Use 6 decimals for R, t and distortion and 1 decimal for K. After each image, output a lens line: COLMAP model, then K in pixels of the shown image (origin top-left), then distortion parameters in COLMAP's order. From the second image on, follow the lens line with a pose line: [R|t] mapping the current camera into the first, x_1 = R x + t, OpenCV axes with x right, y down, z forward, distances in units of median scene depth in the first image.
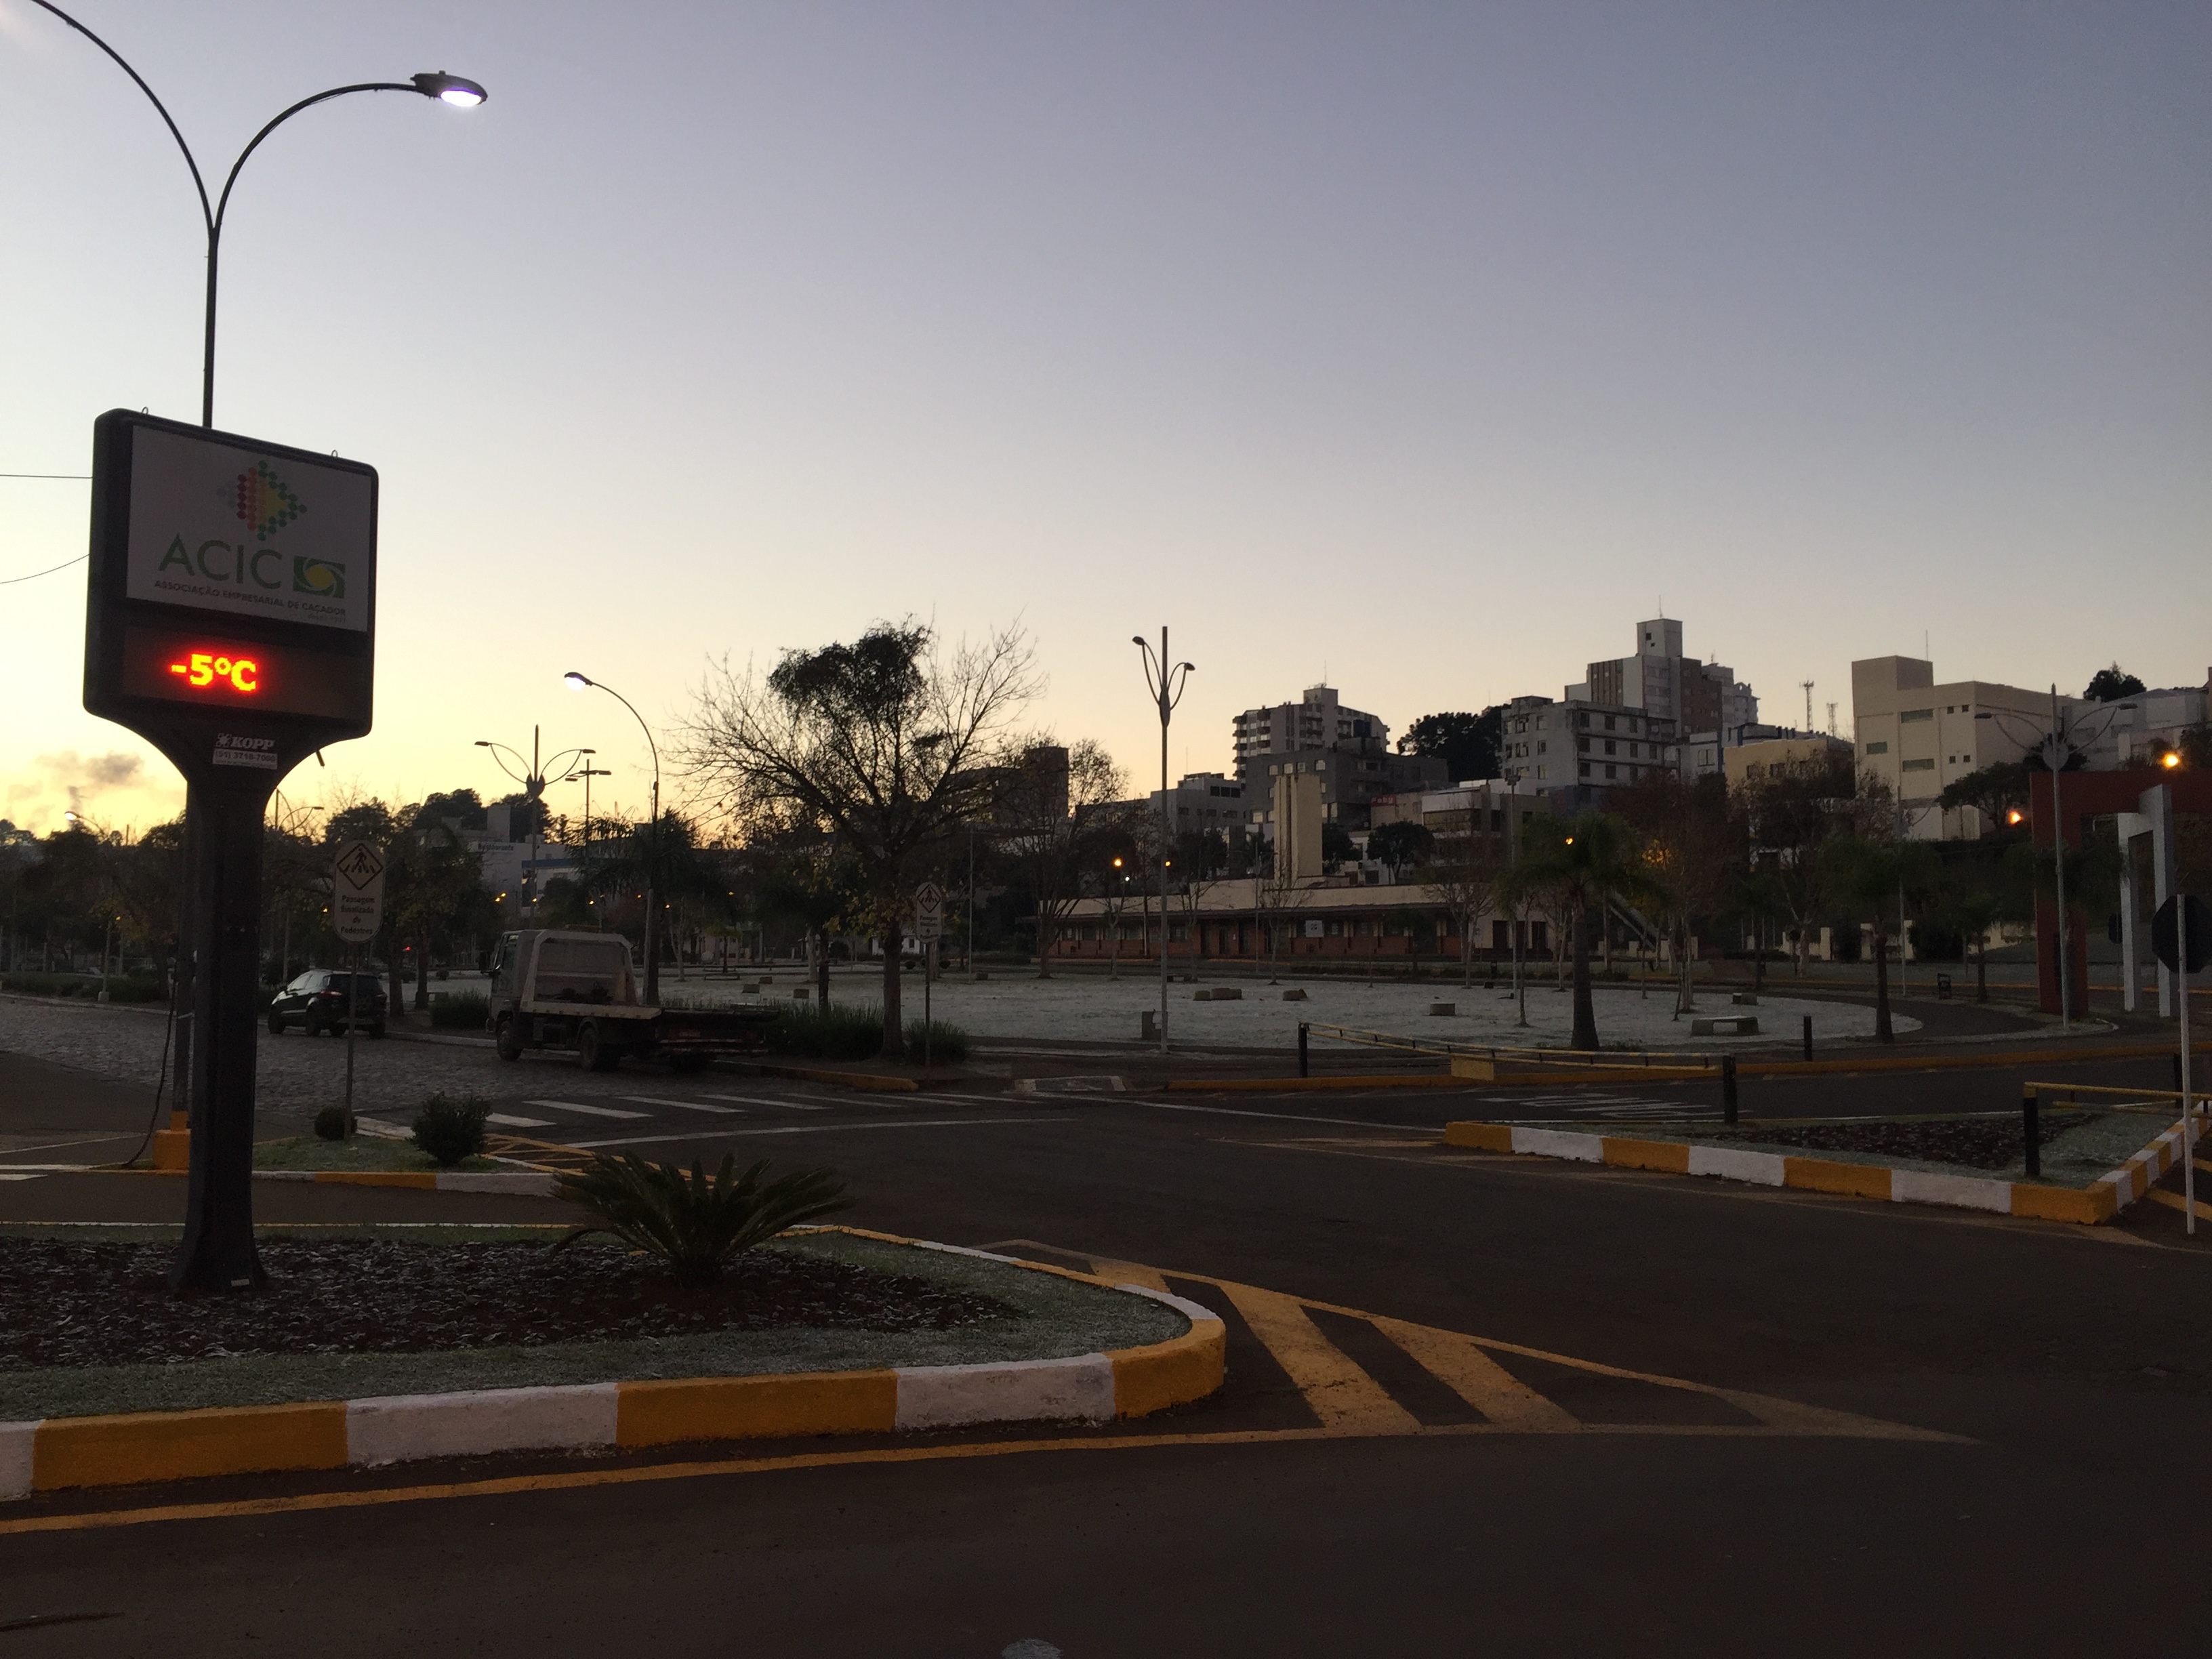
lens RADIAL K [[1876.9, 0, 1096.5], [0, 1876.9, 825.5], [0, 0, 1]] dist [0.078570, -0.096805]
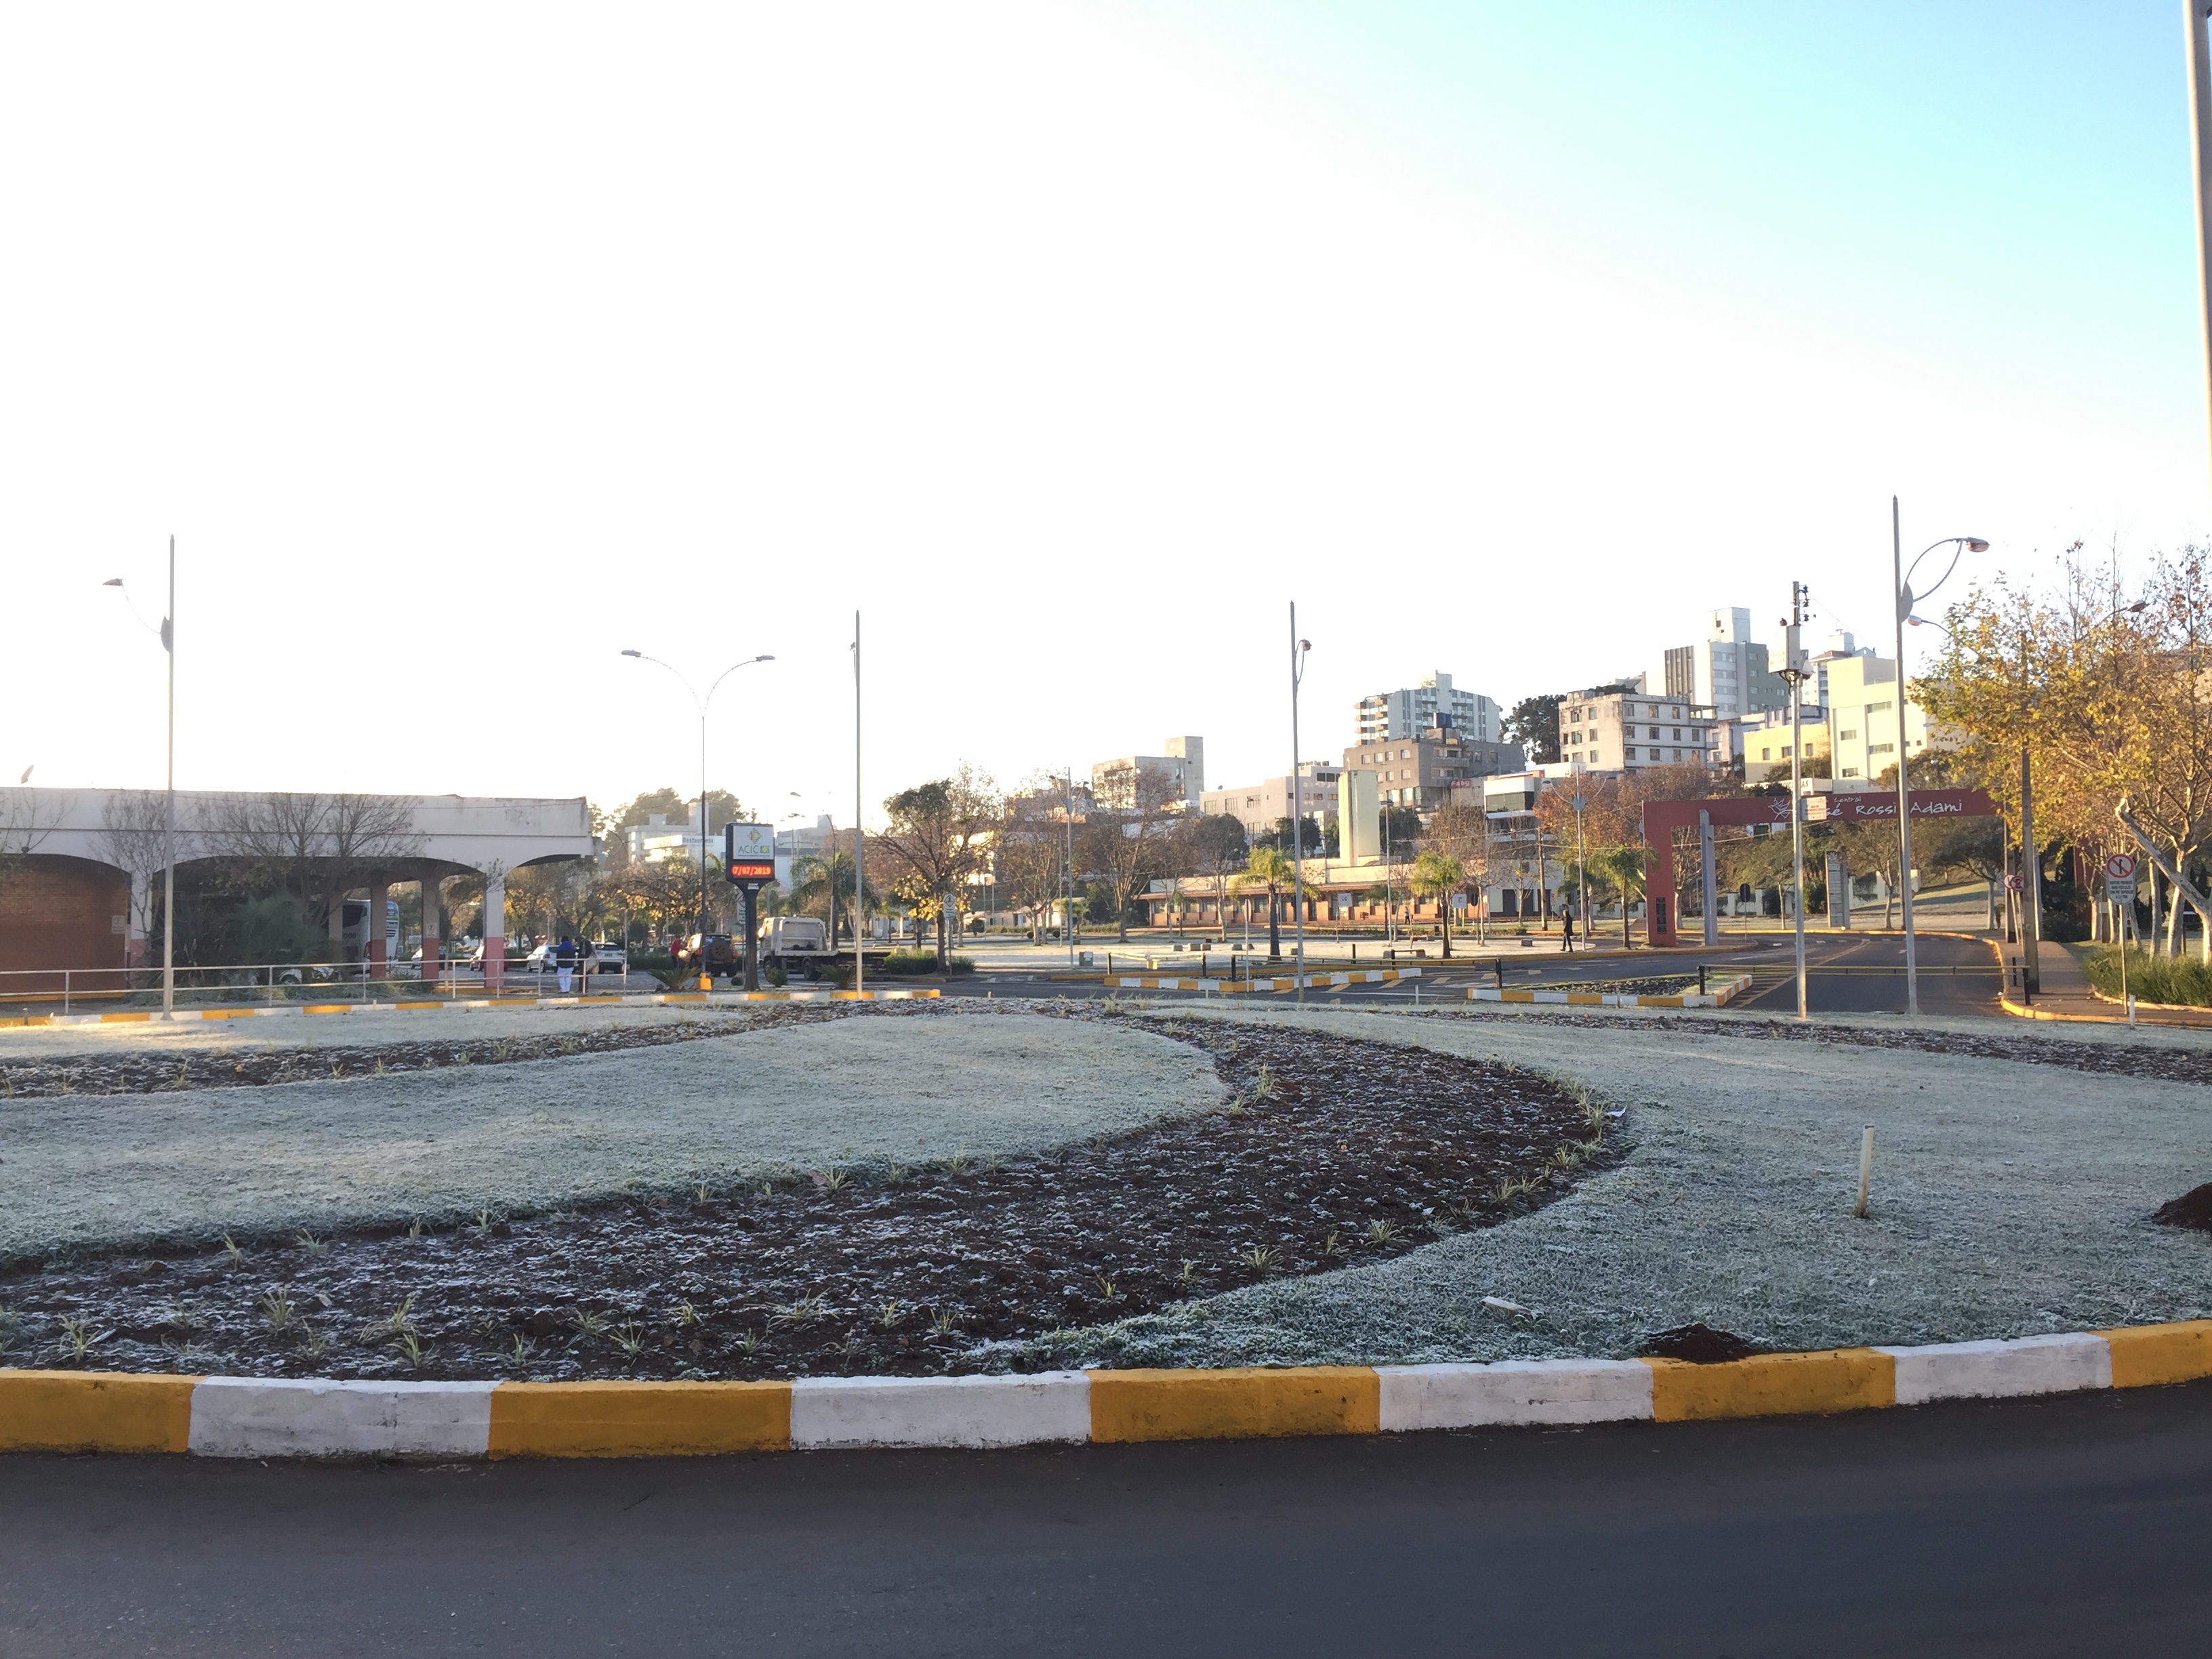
lens RADIAL K [[1876.9, 0, 1107.1], [0, 1876.9, 844.8], [0, 0, 1]] dist [0.078570, -0.096805]
pose [[0.995837, -0.025749, -0.087445, 0.101432], [0.027939, 0.999323, 0.023924, -0.026345], [0.086769, -0.026267, 0.995882, -0.424144]]
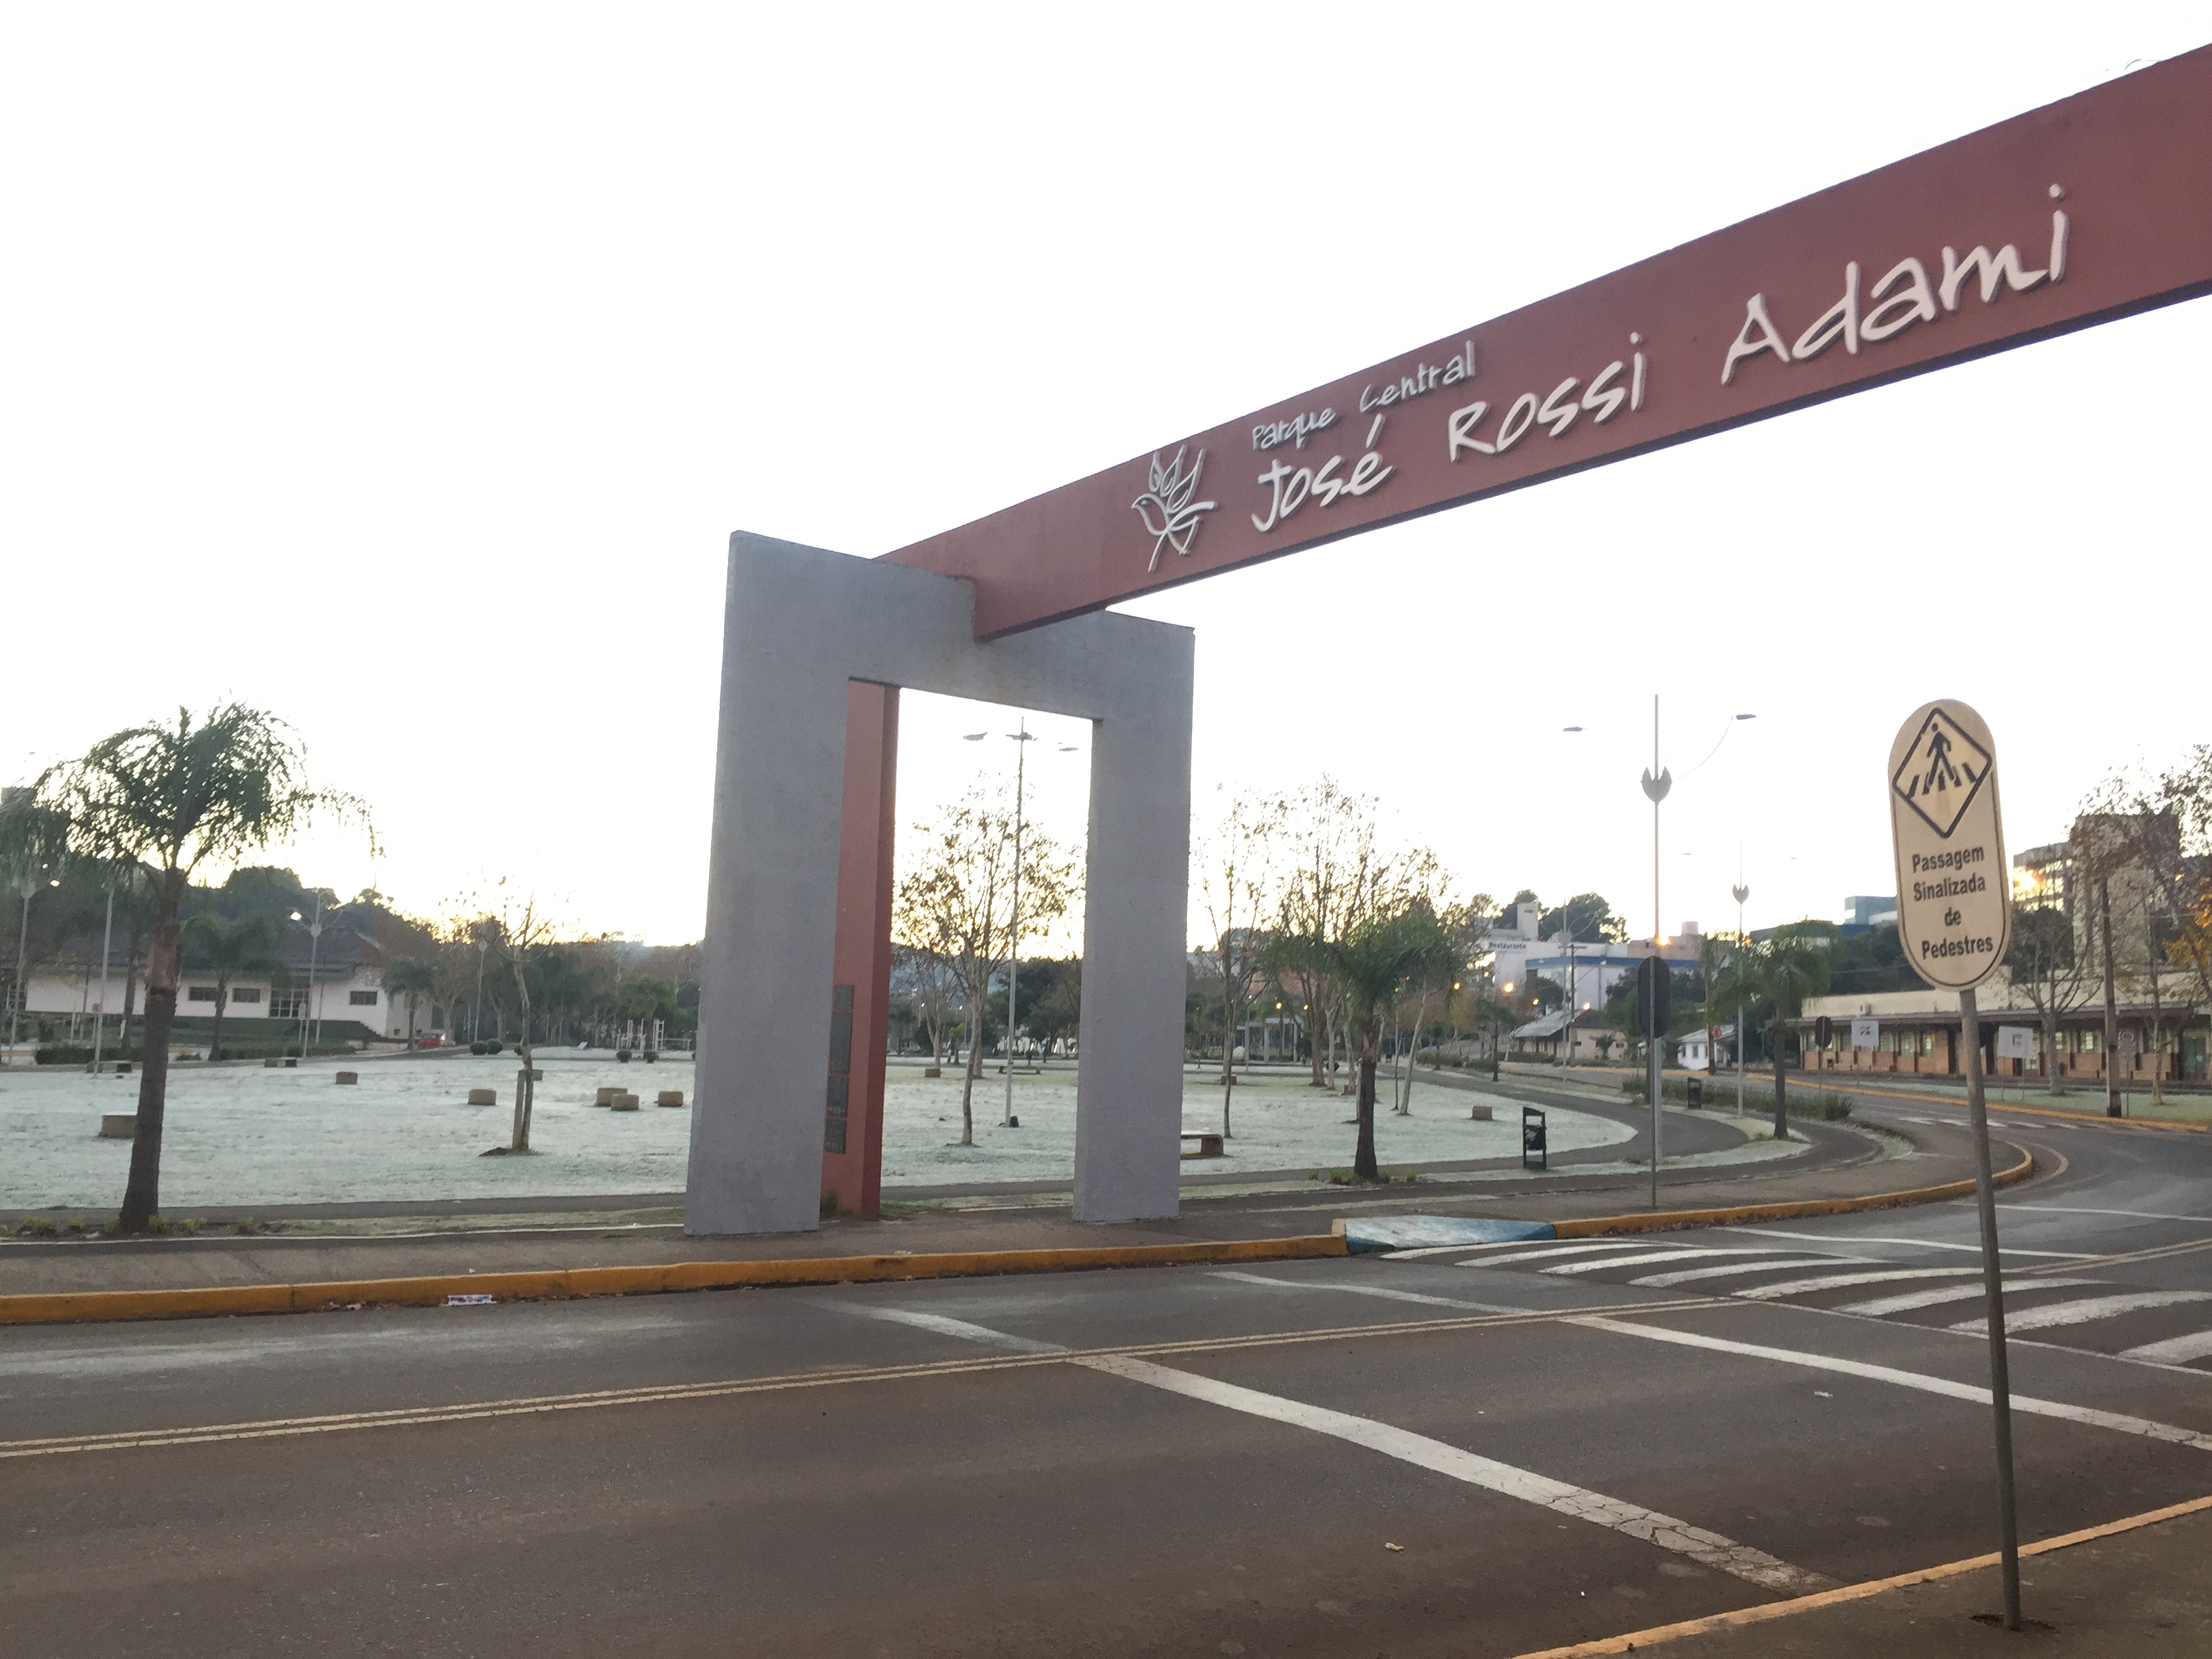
lens RADIAL K [[1876.9, 0, 1111.9], [0, 1876.9, 825.4], [0, 0, 1]] dist [0.078570, -0.096805]
pose [[0.797705, -0.046272, -0.601269, 0.471838], [0.011629, 0.998047, -0.061379, 0.029899], [0.602935, 0.041970, 0.796685, 0.446779]]
